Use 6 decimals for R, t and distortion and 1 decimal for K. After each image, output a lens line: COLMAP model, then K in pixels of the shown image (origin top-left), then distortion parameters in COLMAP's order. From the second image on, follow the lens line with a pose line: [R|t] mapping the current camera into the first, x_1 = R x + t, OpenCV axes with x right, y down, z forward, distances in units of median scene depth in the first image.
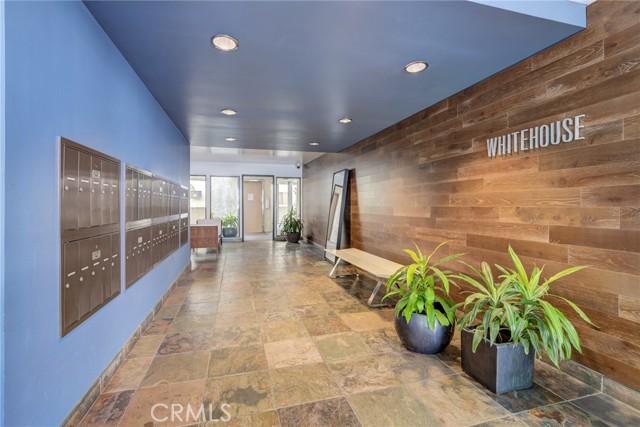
lens RADIAL K [[300.7, 0, 305.6], [0, 300.7, 213.7], [0, 0, 1]] dist [-0.016820, 0.000786]
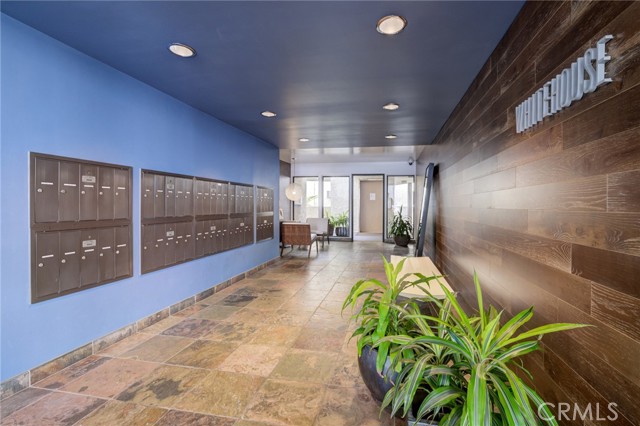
lens RADIAL K [[300.7, 0, 305.6], [0, 300.7, 213.2], [0, 0, 1]] dist [-0.016820, 0.000786]
pose [[0.892905, 0.018205, -0.449876, 0.478980], [-0.018435, 0.999823, 0.003870, -0.008476], [0.449867, 0.004838, 0.893082, 0.201199]]
